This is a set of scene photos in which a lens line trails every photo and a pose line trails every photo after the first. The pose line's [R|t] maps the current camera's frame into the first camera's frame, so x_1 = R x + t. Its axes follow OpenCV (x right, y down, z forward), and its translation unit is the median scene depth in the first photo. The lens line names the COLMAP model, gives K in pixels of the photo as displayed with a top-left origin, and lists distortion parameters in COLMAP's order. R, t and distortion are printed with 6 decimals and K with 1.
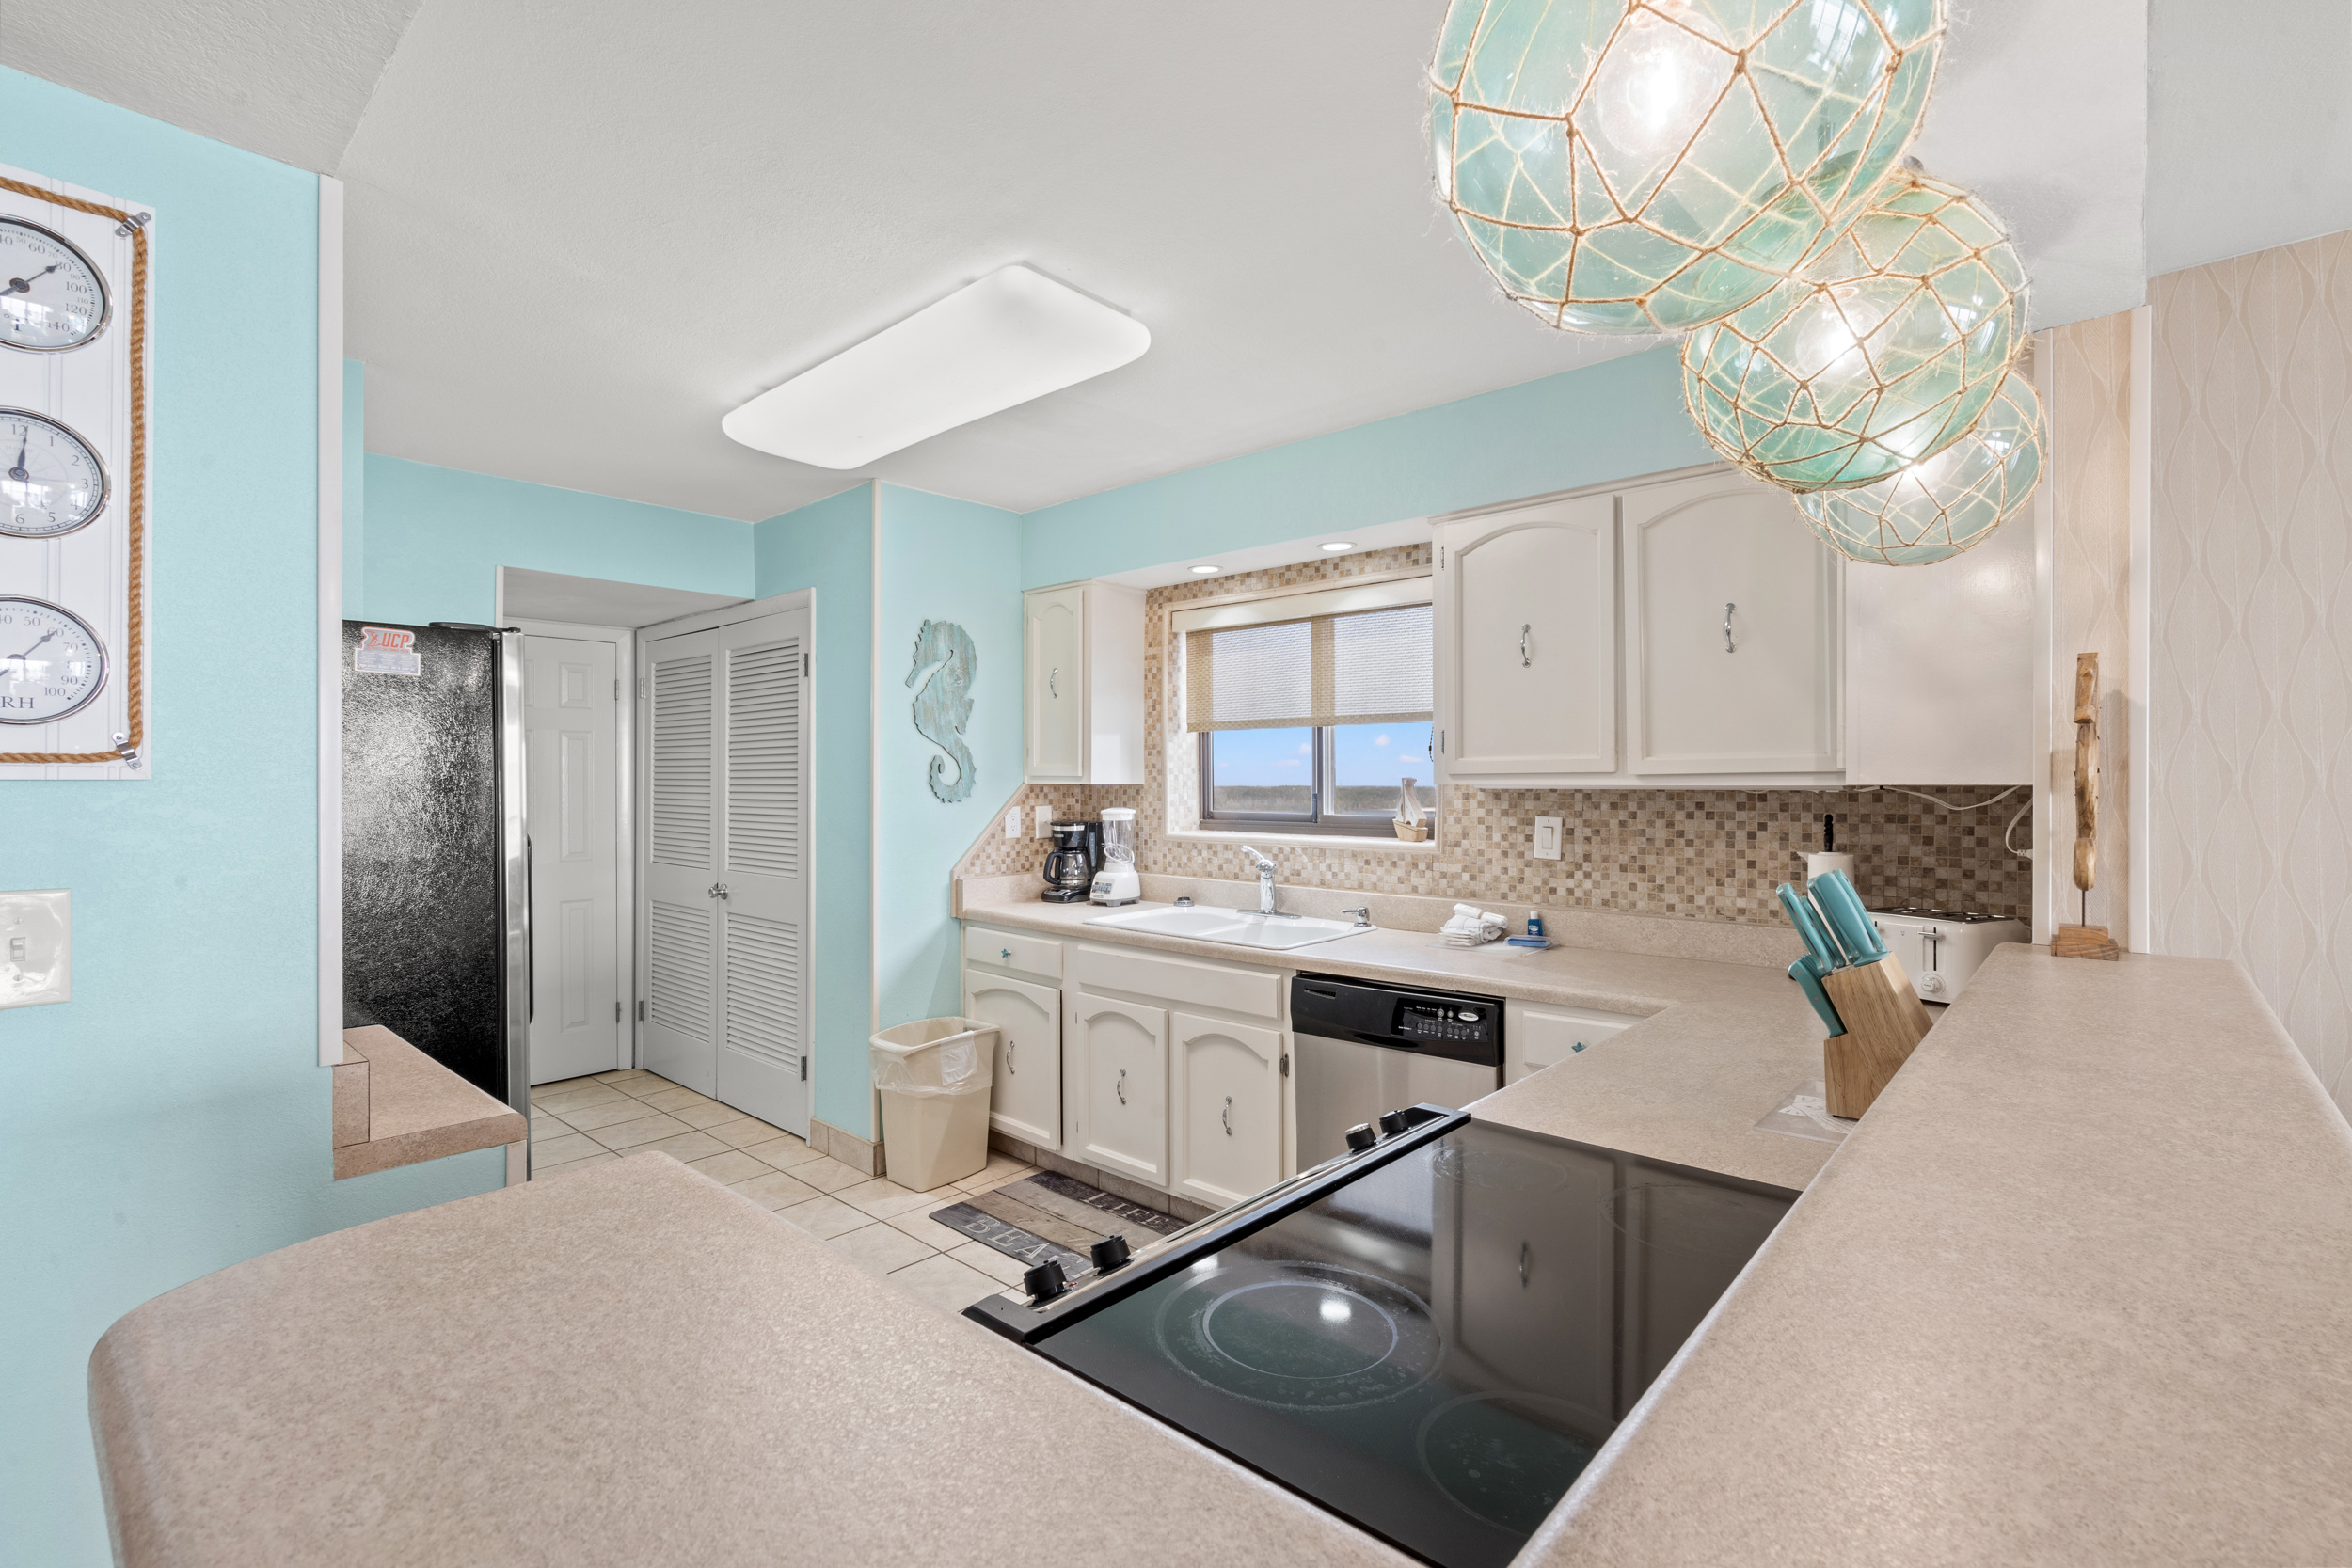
lens RADIAL K [[1059.5, 0, 1179.1], [0, 1059.5, 789.6], [0, 0, 1]] dist [0.001208, 0.000345]
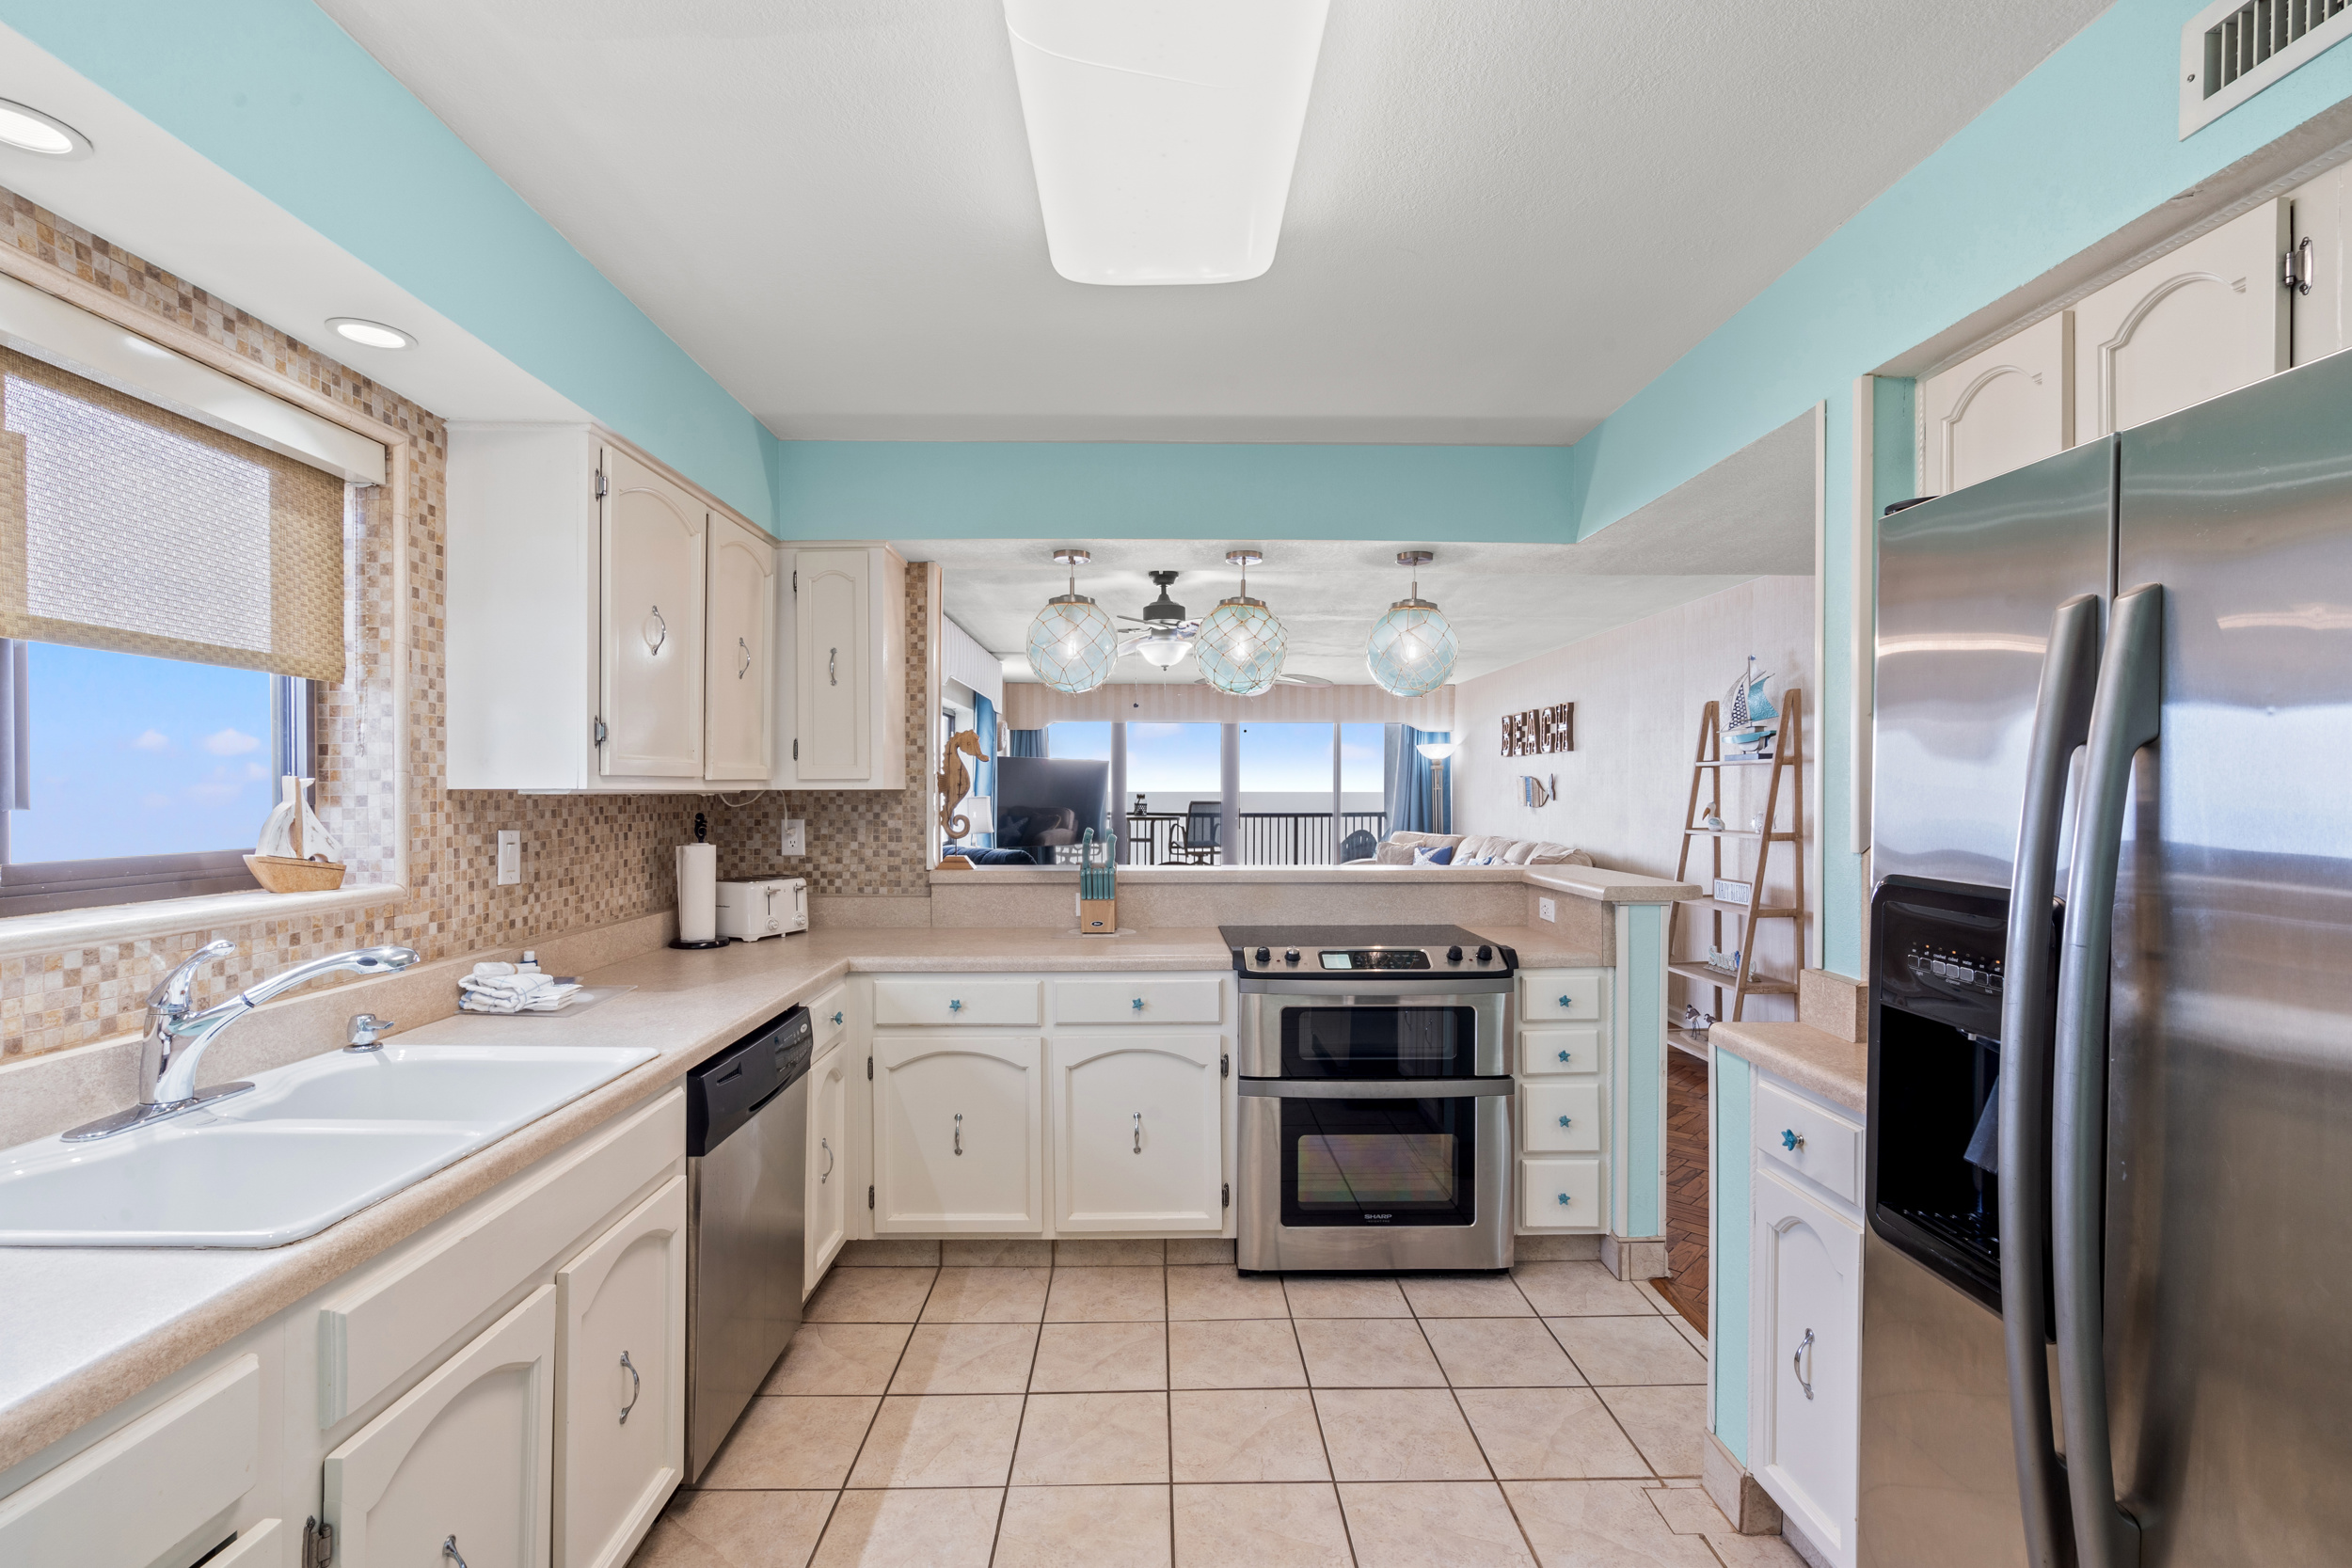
lens RADIAL K [[1059.5, 0, 1179.1], [0, 1059.5, 789.6], [0, 0, 1]] dist [0.001208, 0.000345]
pose [[-0.682715, -0.001141, 0.730684, -0.551639], [0.000788, 0.999997, 0.002298, -0.005715], [-0.730684, 0.002145, -0.682712, 1.156471]]
